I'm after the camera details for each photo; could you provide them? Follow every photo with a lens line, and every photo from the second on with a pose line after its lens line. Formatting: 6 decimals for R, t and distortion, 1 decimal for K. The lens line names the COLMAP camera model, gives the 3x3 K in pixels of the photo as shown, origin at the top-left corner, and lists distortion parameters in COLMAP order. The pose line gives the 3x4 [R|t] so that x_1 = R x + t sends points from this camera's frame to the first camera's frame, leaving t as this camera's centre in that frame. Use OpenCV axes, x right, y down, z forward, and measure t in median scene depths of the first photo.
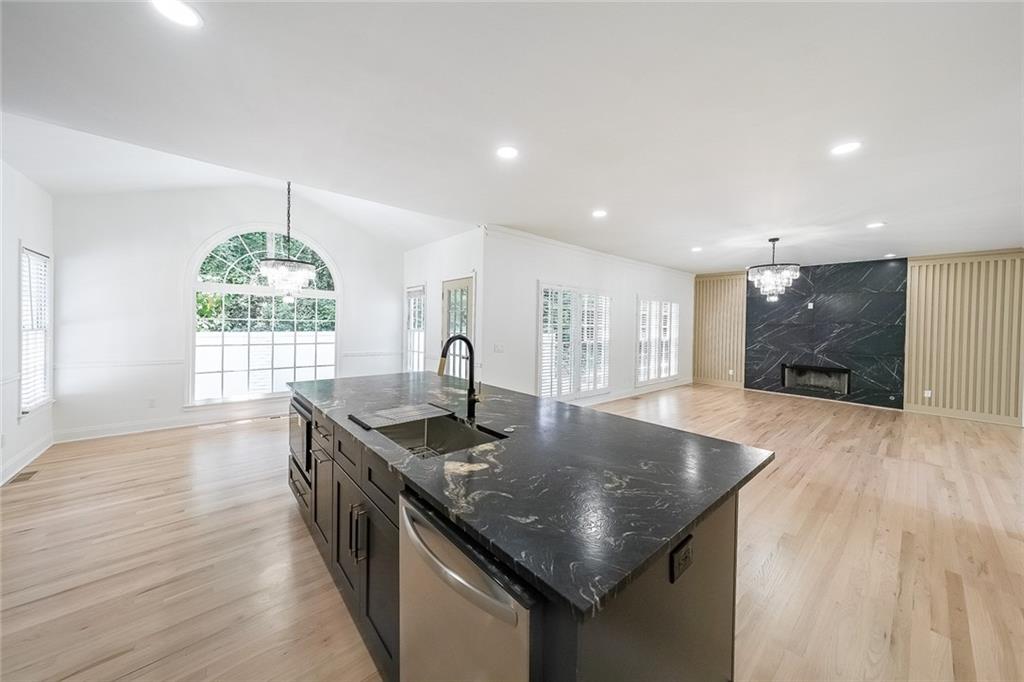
lens RADIAL K [[350.5, 0, 499.0], [0, 350.5, 326.3], [0, 0, 1]] dist [0.001332, 0.000600]
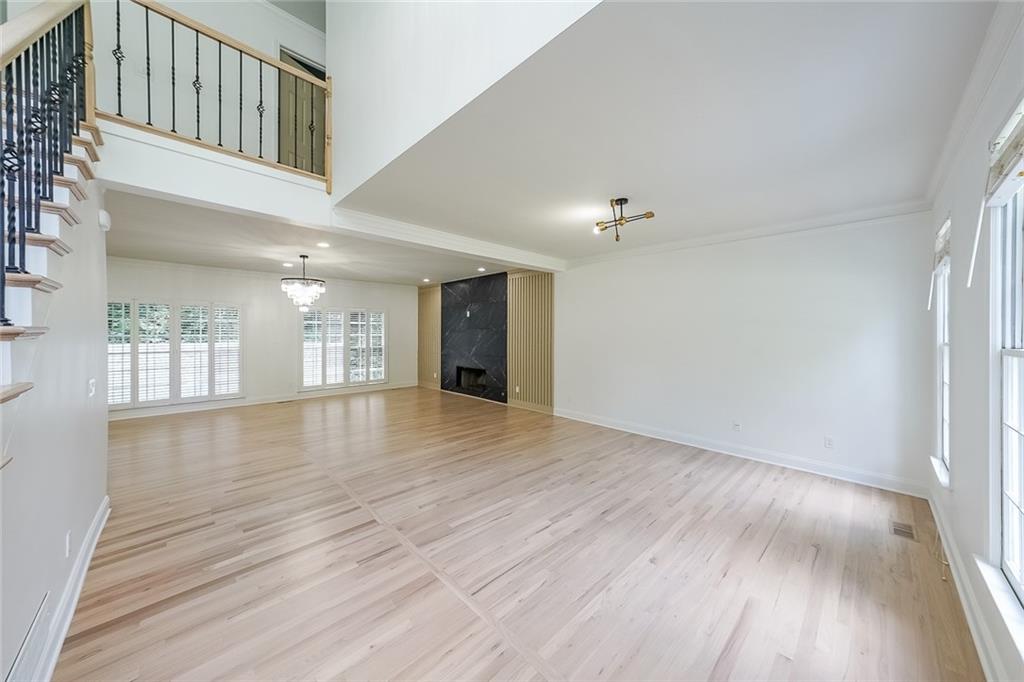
lens RADIAL K [[350.5, 0, 521.0], [0, 350.5, 331.5], [0, 0, 1]] dist [0.001332, 0.000600]
pose [[0.994858, -0.014001, 0.100308, 0.962933], [0.015014, 0.999843, -0.009359, 0.010762], [-0.100162, 0.010817, 0.994912, -0.128613]]
